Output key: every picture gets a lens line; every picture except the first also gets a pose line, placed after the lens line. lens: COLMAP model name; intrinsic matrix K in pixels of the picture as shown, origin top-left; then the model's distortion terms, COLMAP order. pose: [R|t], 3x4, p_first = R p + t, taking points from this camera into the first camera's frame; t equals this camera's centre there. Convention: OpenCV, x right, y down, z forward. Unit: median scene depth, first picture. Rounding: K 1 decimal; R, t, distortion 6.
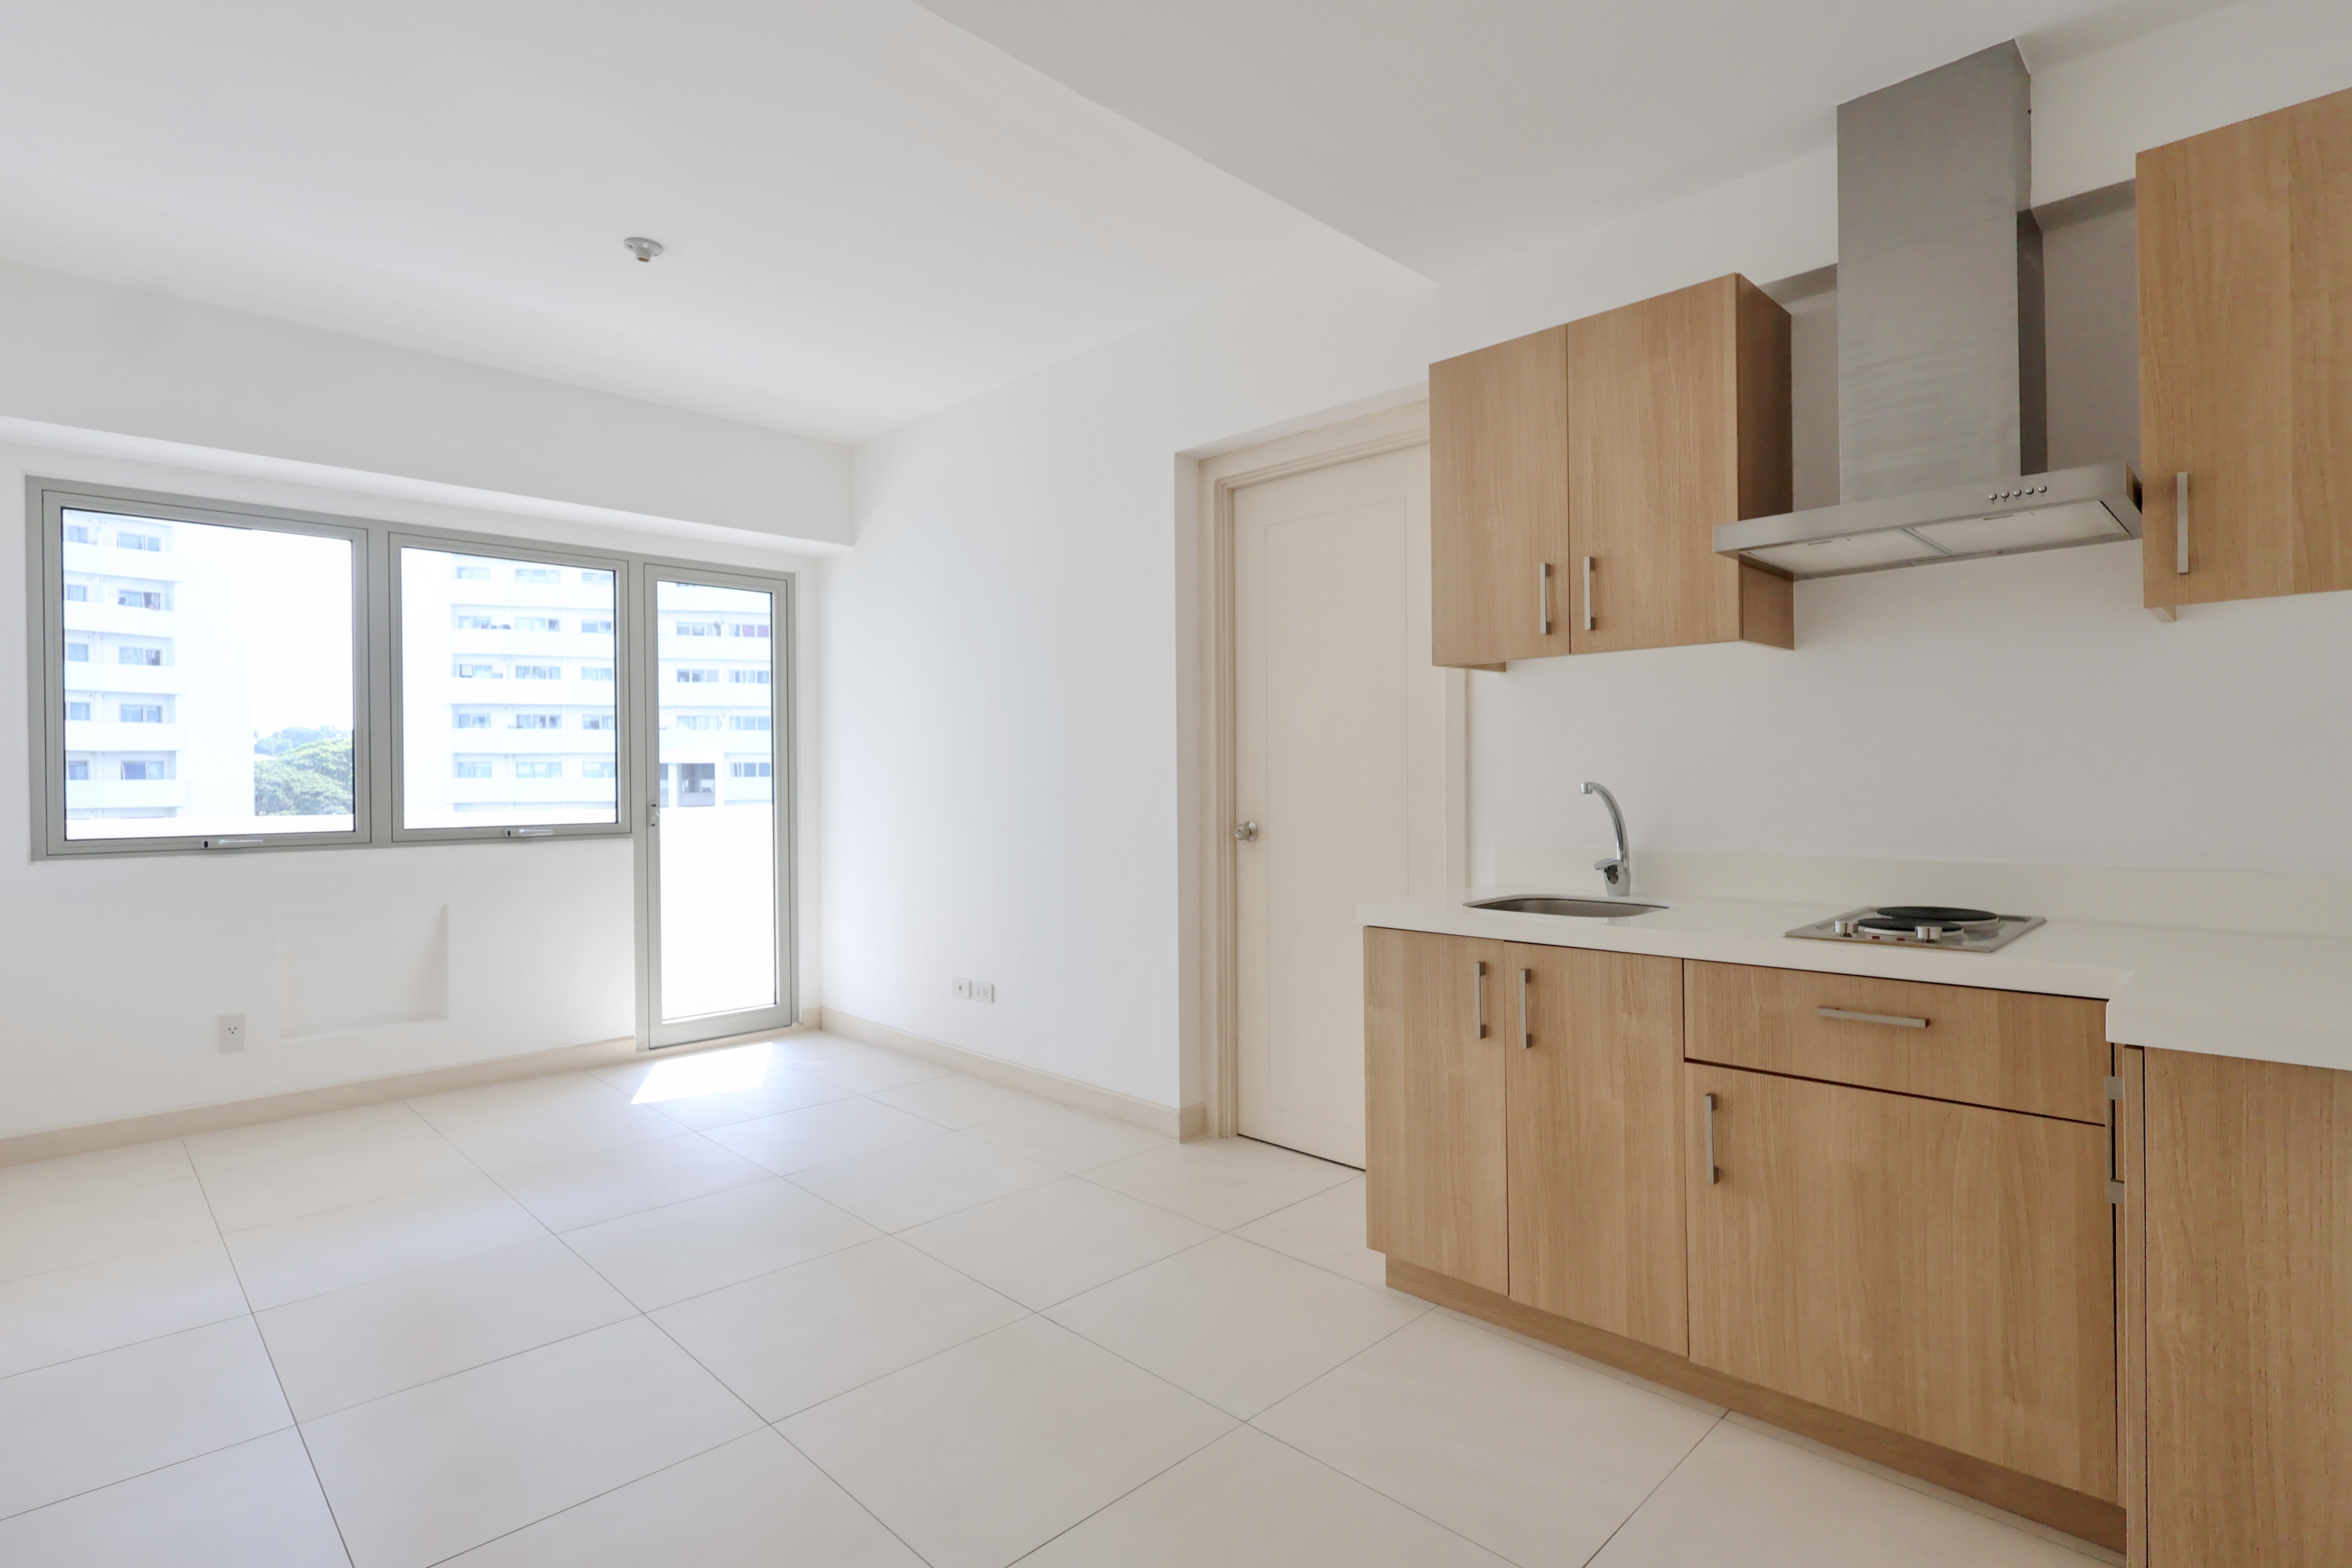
lens RADIAL K [[1155.6, 0, 1180.0], [0, 1155.6, 781.2], [0, 0, 1]] dist [-0.007000, 0.001713]
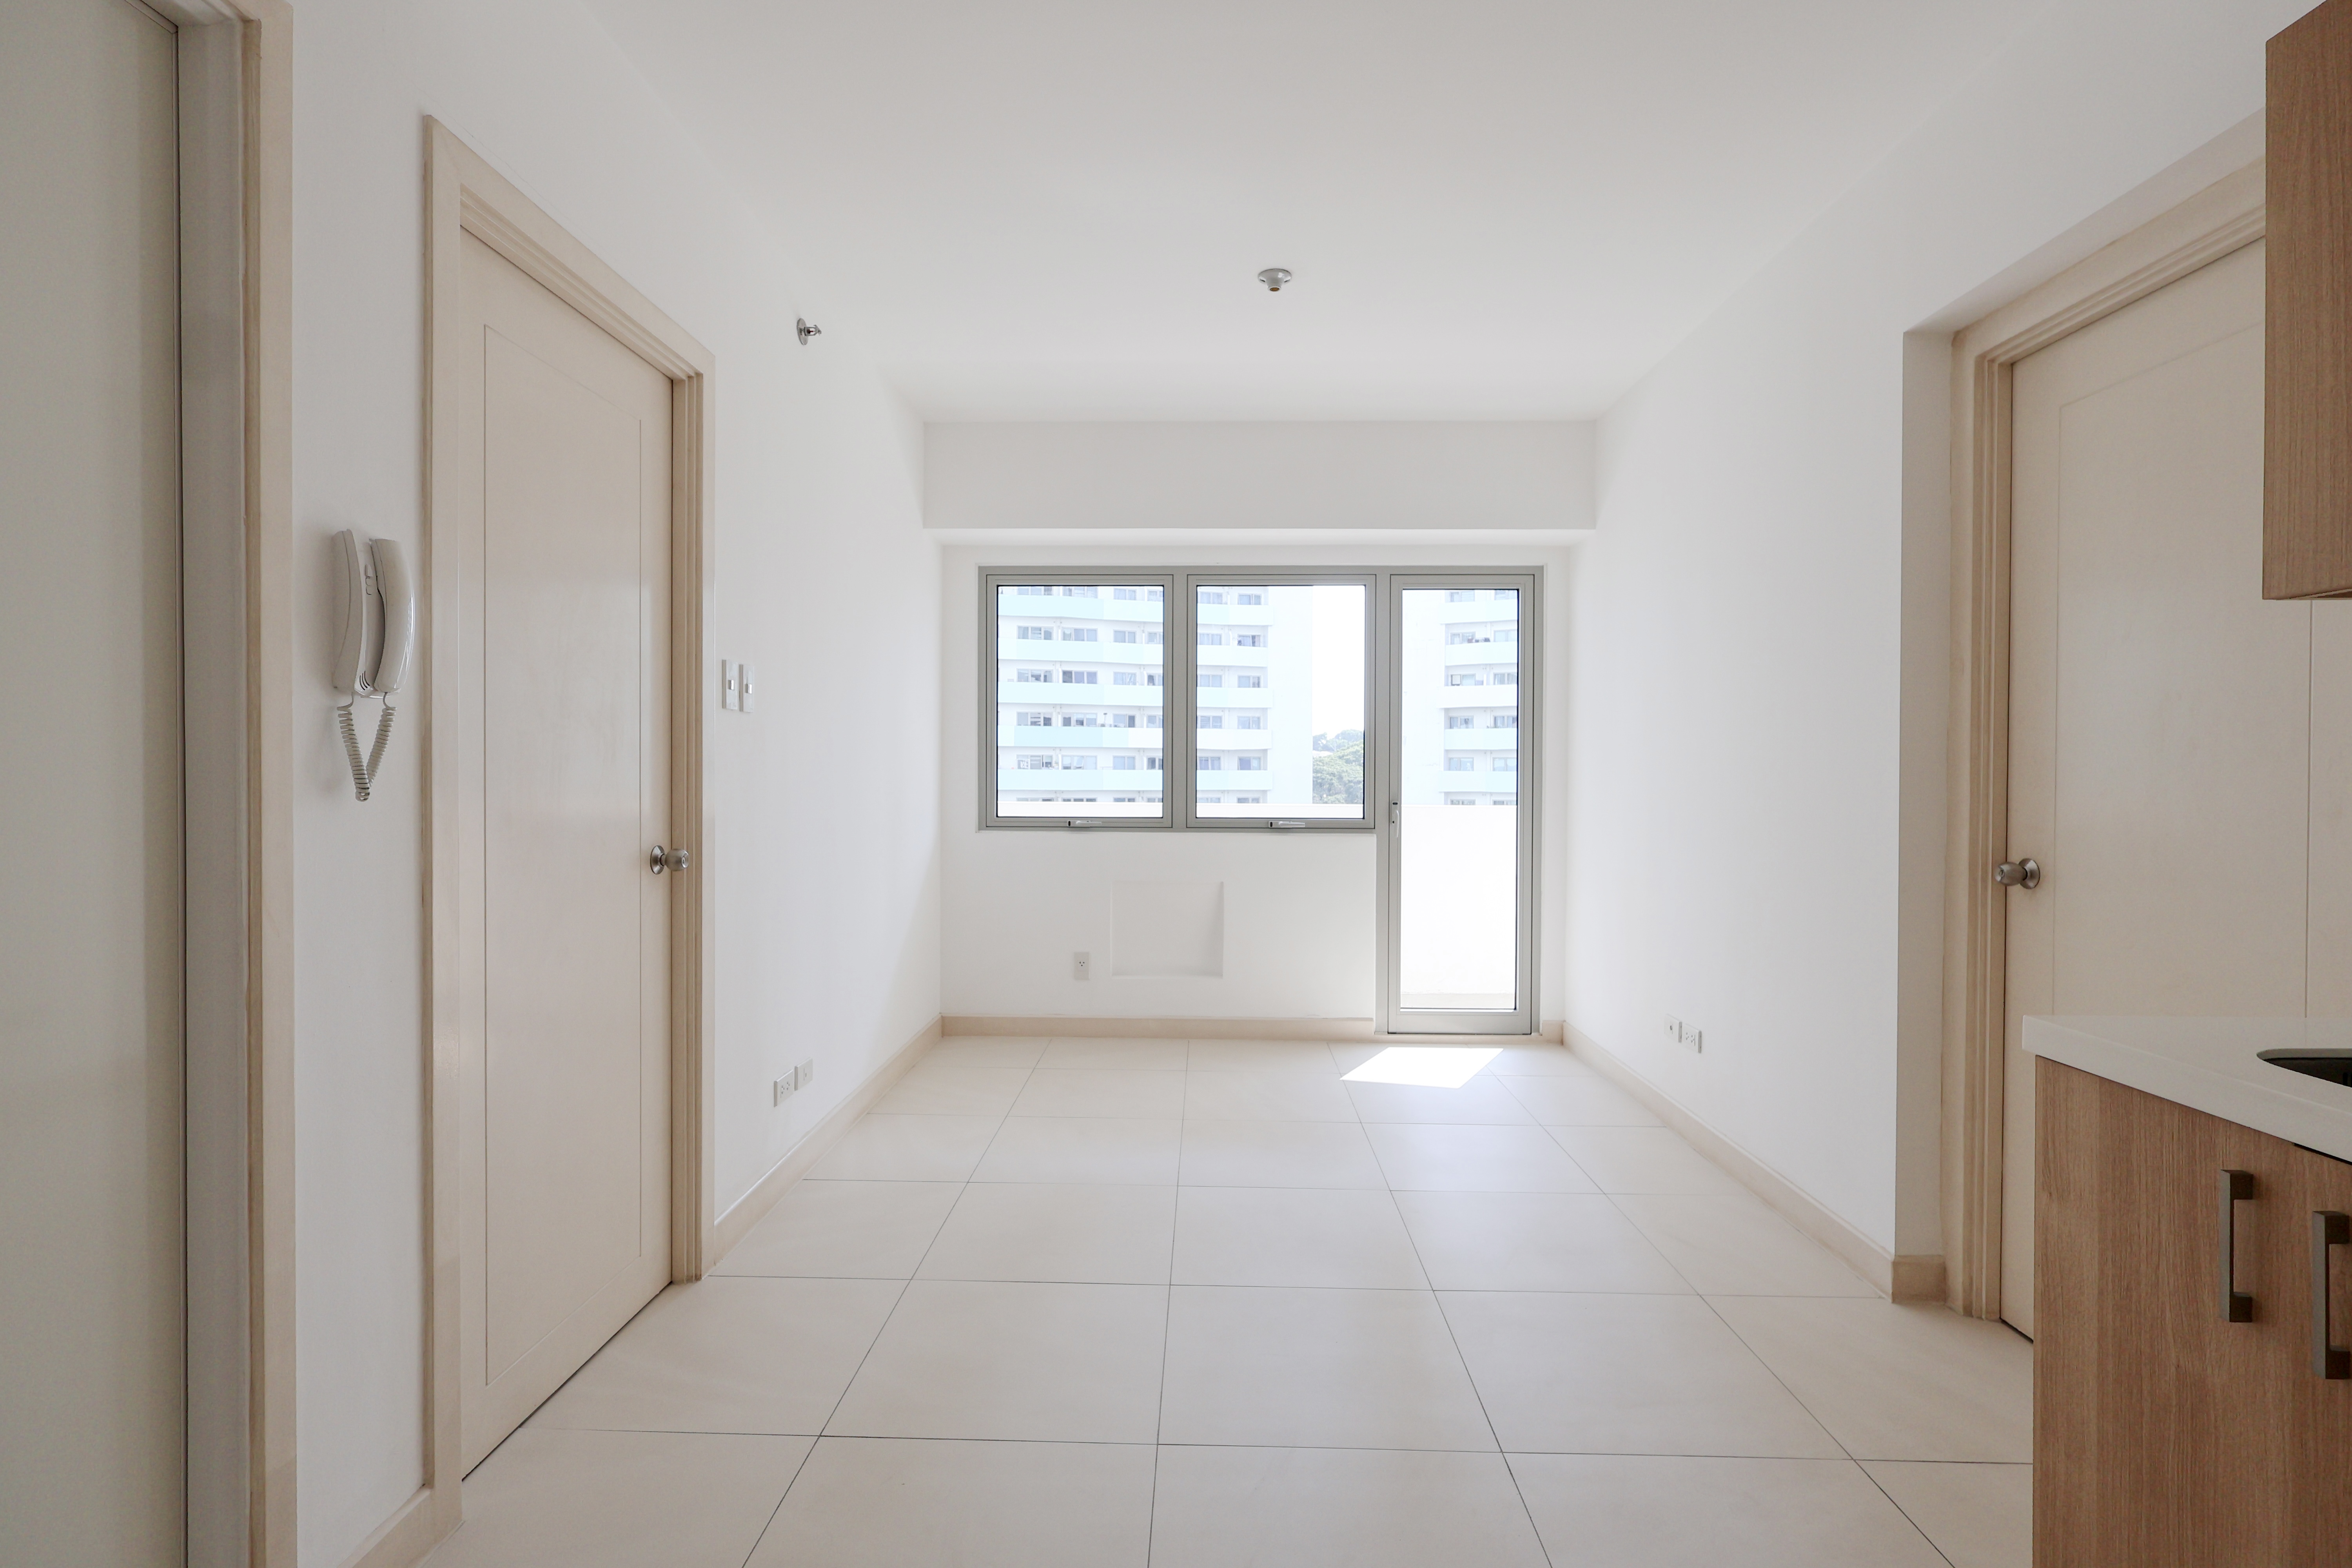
lens RADIAL K [[1107.5, 0, 1170.8], [0, 1107.5, 783.2], [0, 0, 1]] dist [-0.002032, 0.000250]
pose [[0.682730, 0.017410, -0.730463, 0.217921], [-0.012197, 0.999848, 0.012430, -0.012119], [0.730569, 0.000423, 0.682839, 0.237931]]
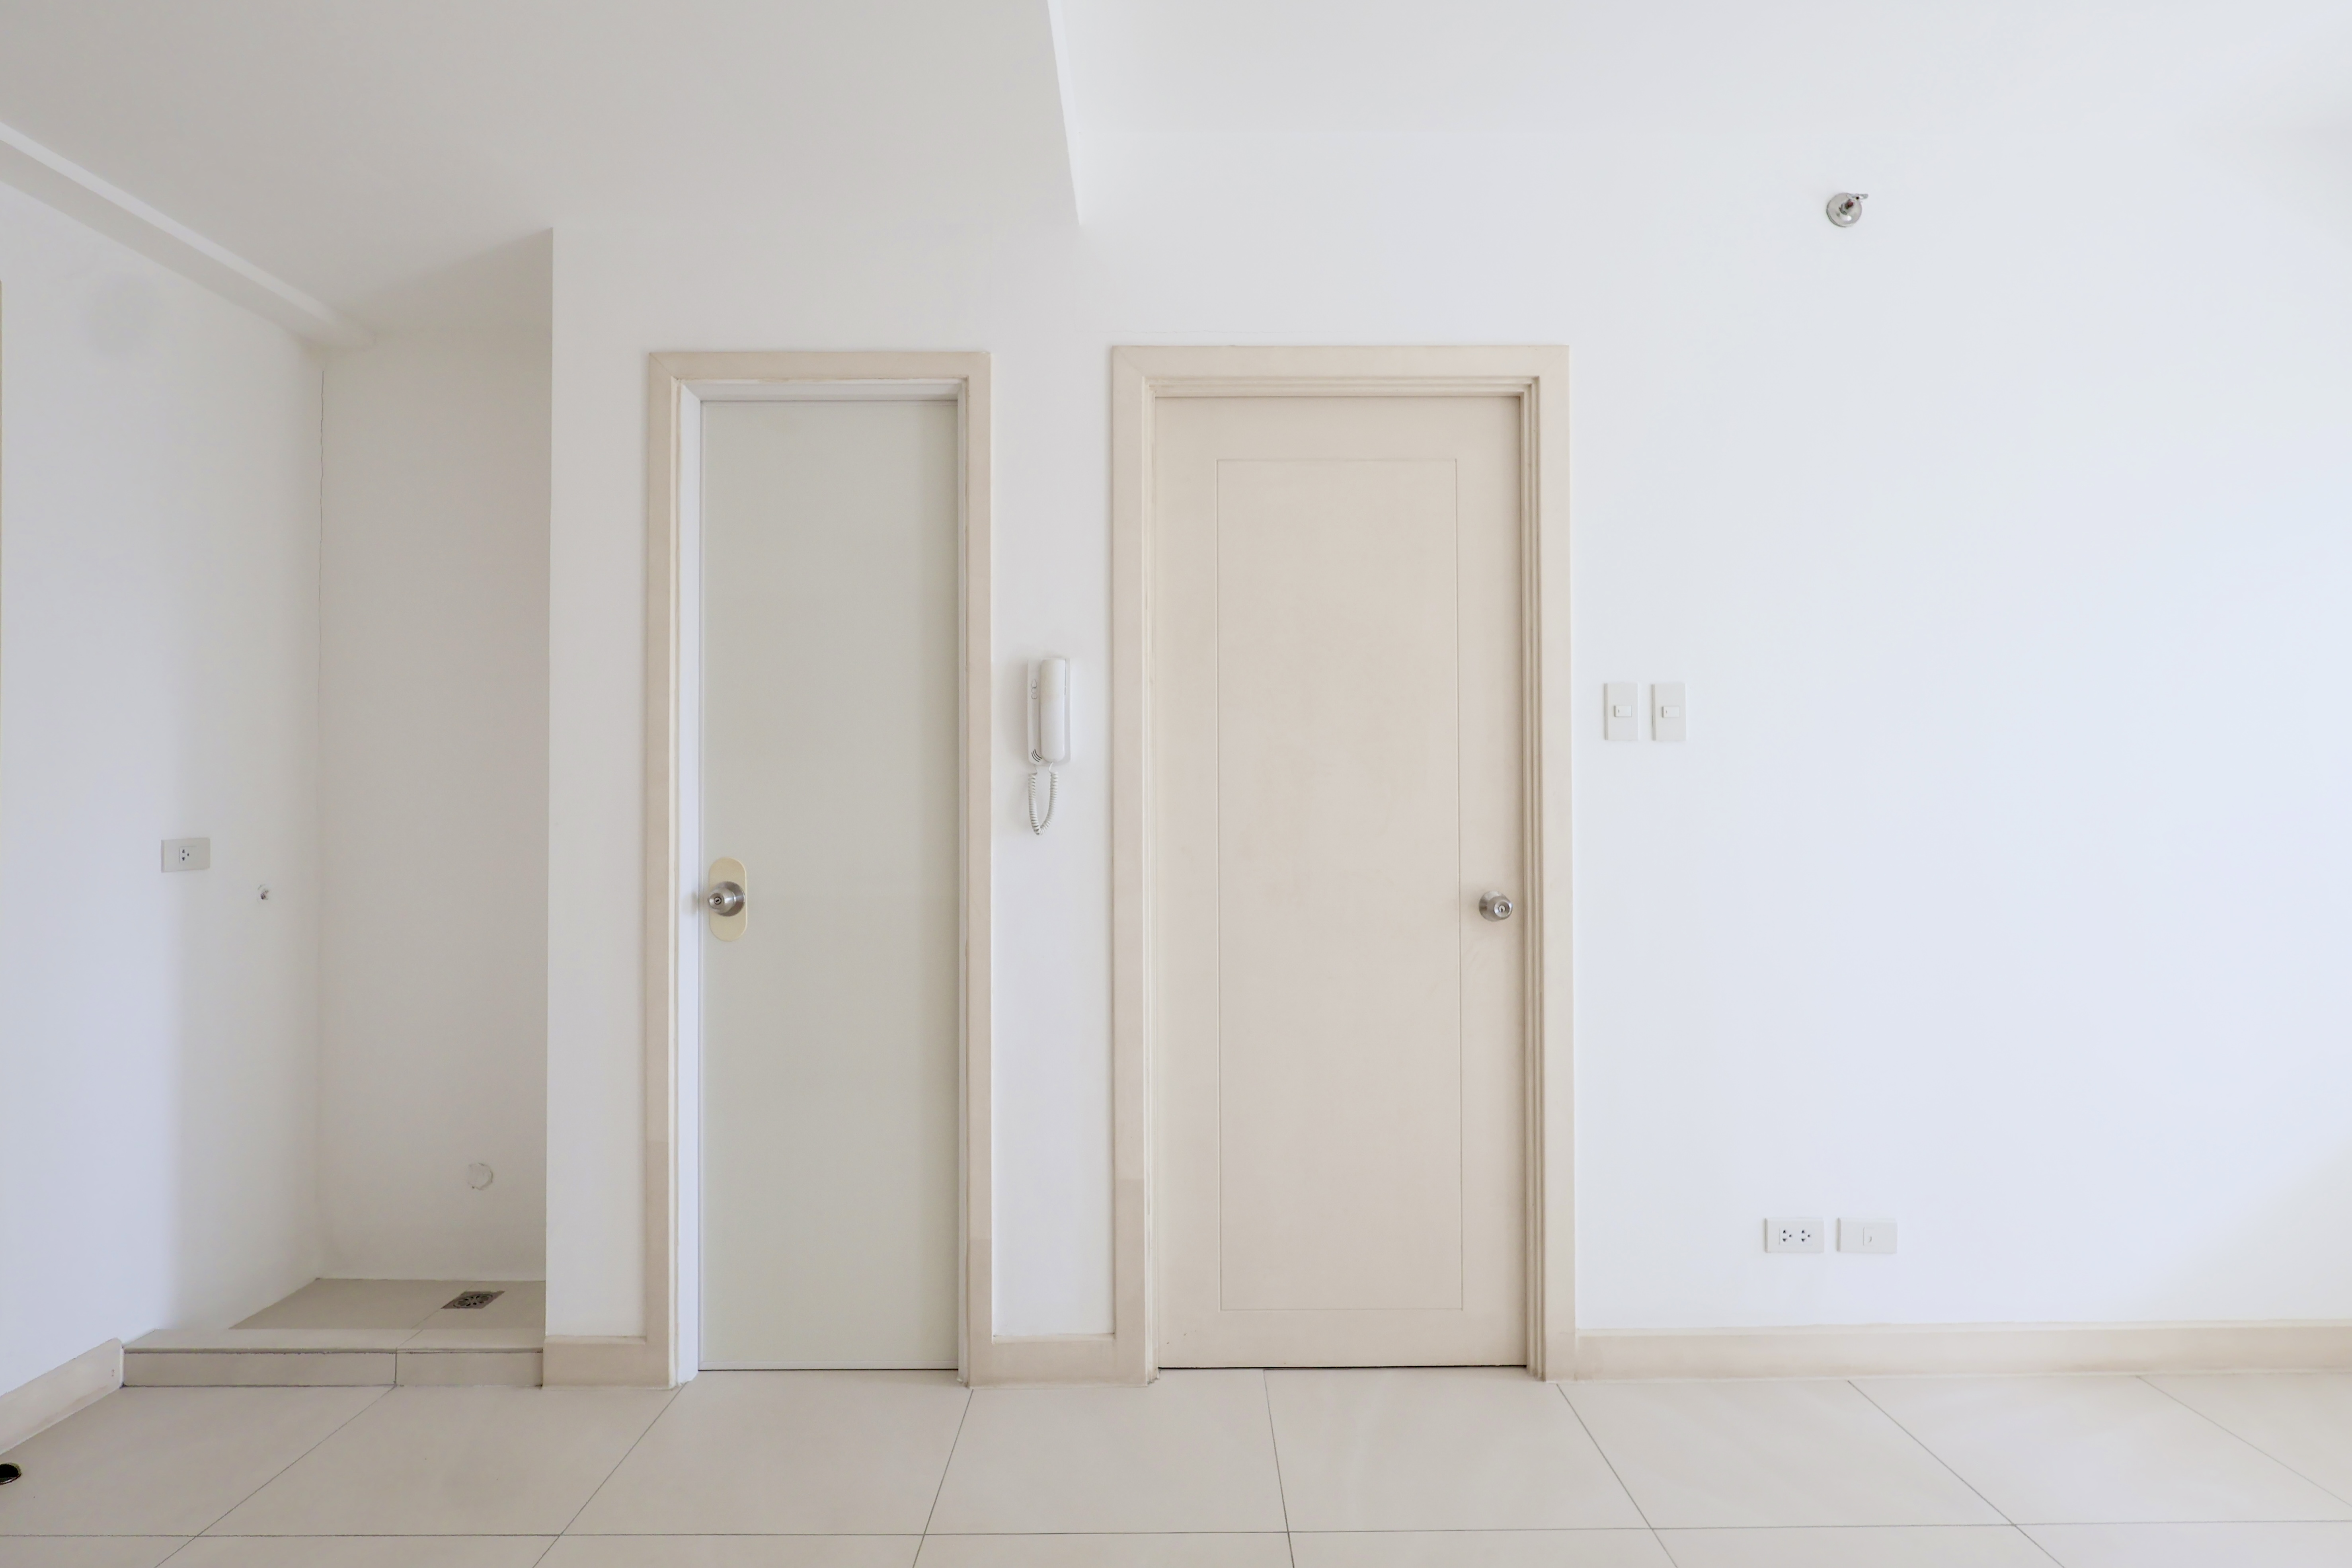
lens RADIAL K [[1155.6, 0, 1180.0], [0, 1155.6, 781.2], [0, 0, 1]] dist [-0.007000, 0.001713]
pose [[-0.705841, -0.001263, -0.708370, 0.098703], [0.005439, 0.999959, -0.007202, -0.023244], [0.708350, -0.008936, -0.705805, 0.912967]]
